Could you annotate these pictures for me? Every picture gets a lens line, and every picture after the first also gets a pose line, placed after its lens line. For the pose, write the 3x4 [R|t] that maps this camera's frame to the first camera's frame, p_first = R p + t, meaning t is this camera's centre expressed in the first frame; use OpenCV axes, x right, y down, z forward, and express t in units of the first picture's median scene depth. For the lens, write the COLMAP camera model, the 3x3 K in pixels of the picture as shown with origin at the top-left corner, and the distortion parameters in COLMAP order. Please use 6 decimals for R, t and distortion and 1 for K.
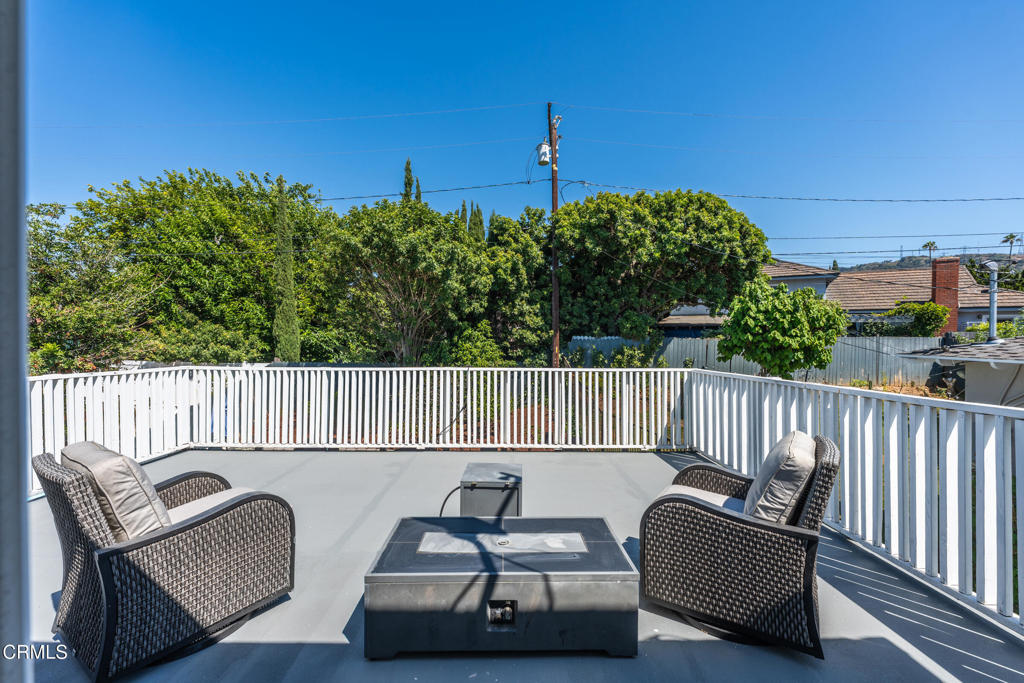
lens RADIAL K [[413.3, 0, 501.8], [0, 413.3, 345.3], [0, 0, 1]] dist [-0.002963, 0.000310]
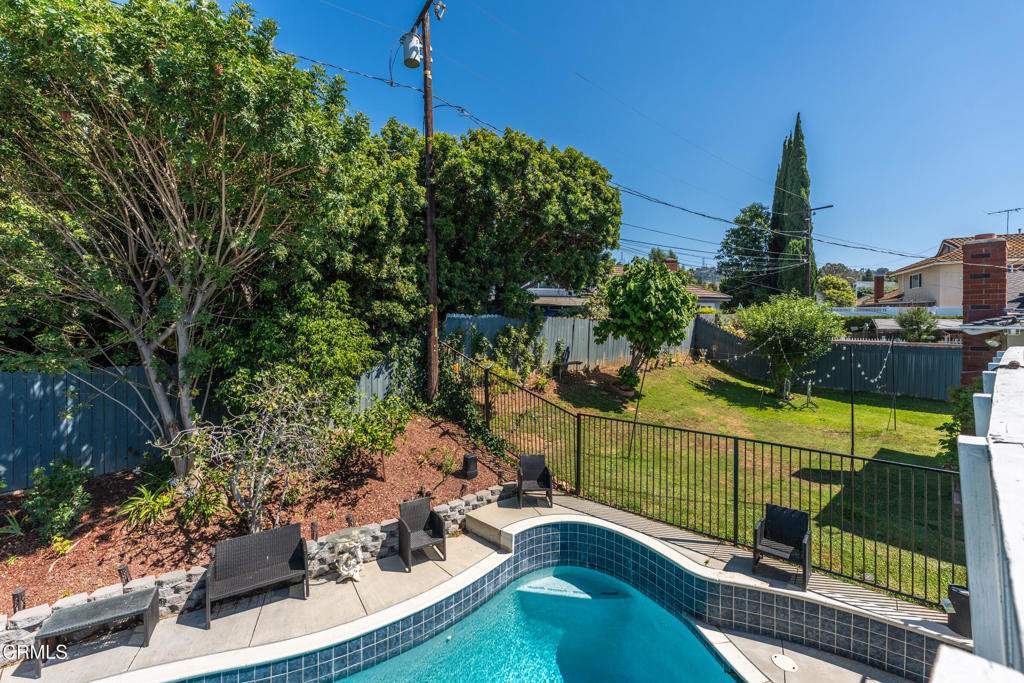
lens RADIAL K [[413.3, 0, 505.4], [0, 413.3, 323.4], [0, 0, 1]] dist [-0.002963, 0.000310]
pose [[0.765039, -0.002038, 0.643981, -0.243210], [0.010900, 0.999893, -0.009784, 0.003594], [-0.643892, 0.014504, 0.764979, 0.406463]]
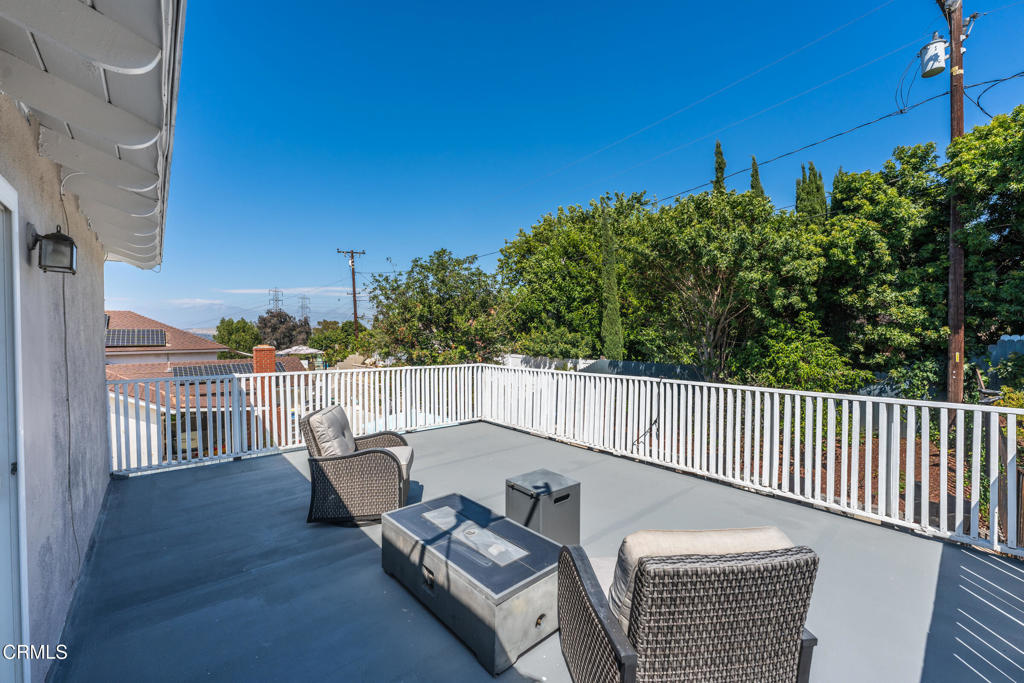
lens RADIAL K [[413.3, 0, 502.8], [0, 413.3, 343.2], [0, 0, 1]] dist [-0.002963, 0.000310]
pose [[0.642147, 0.006025, -0.766557, 0.178965], [-0.001884, 0.999978, 0.006282, -0.013794], [0.766579, -0.002590, 0.642145, 0.056763]]
